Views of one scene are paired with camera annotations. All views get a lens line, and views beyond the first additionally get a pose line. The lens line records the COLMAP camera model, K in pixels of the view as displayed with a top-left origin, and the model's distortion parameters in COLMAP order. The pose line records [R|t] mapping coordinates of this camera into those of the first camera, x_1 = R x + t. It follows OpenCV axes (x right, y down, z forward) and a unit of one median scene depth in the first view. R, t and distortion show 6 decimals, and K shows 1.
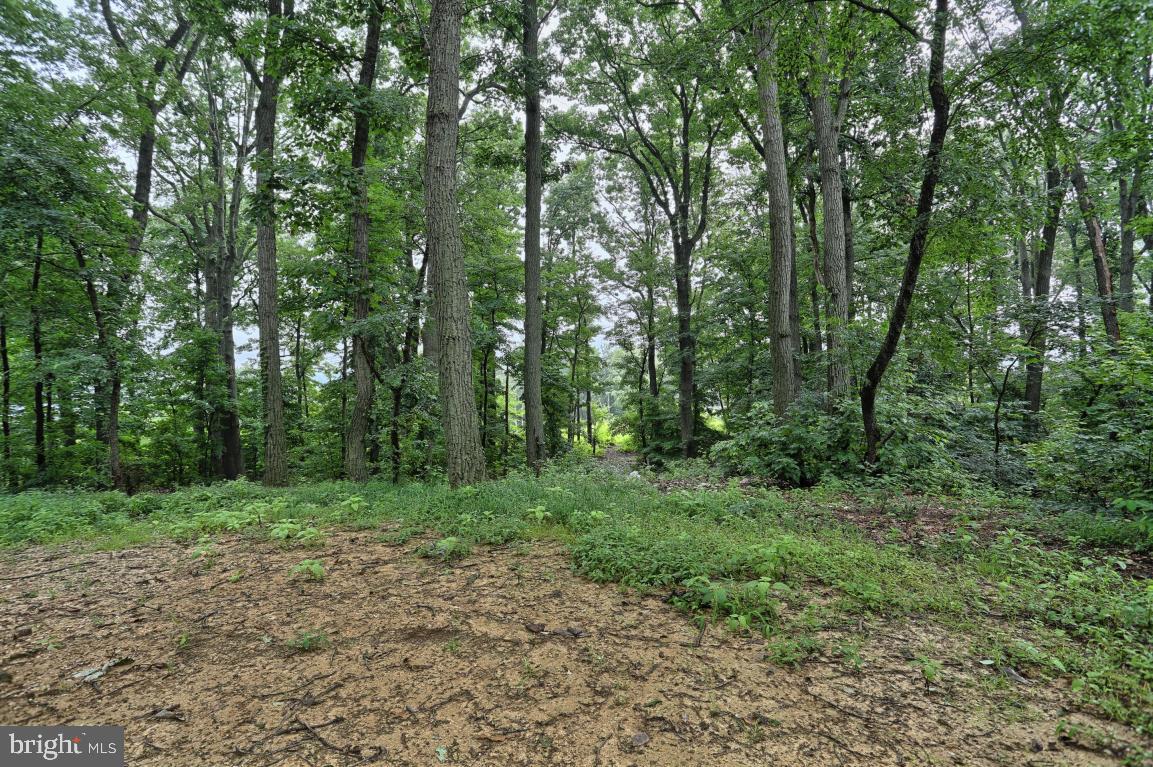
lens RADIAL K [[575.6, 0, 575.2], [0, 575.6, 378.8], [0, 0, 1]] dist [-0.045611, 0.013778]
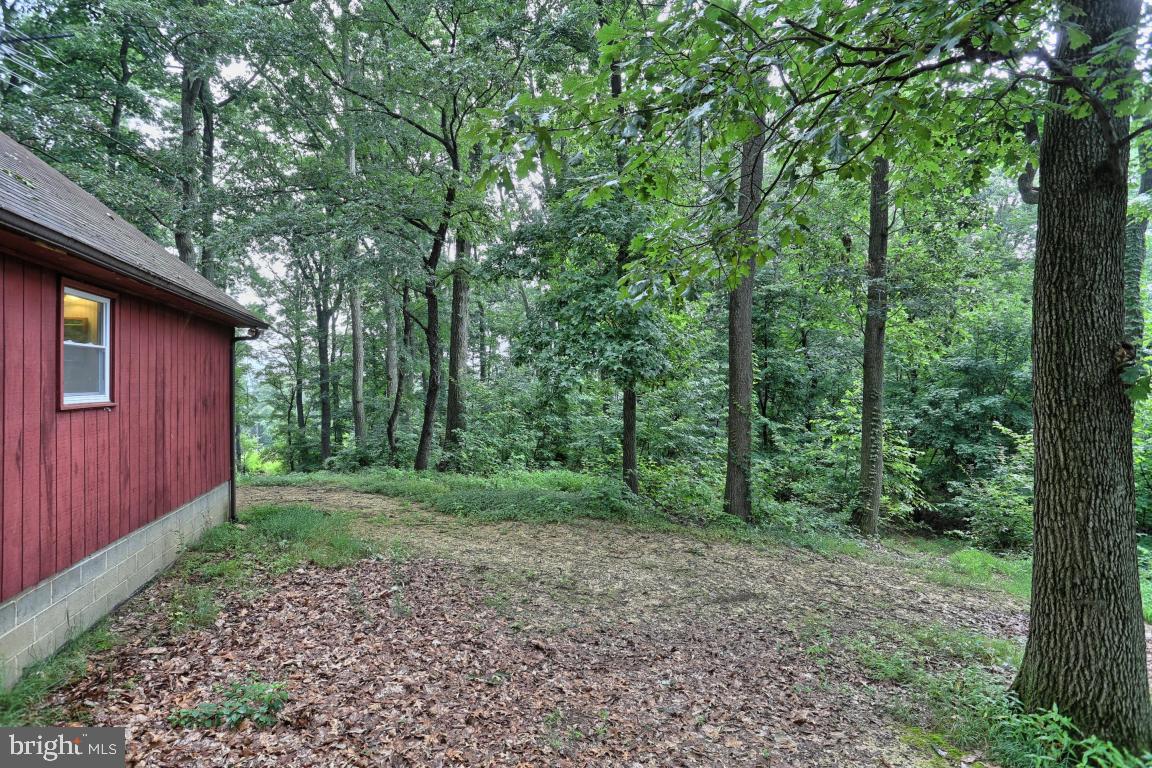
lens RADIAL K [[575.1, 0, 575.1], [0, 575.1, 380.9], [0, 0, 1]] dist [-0.045611, 0.013778]
pose [[0.841912, 0.010836, 0.539506, -0.021816], [0.009844, 0.999324, -0.035433, -0.018148], [-0.539525, 0.035142, 0.841236, -0.290273]]
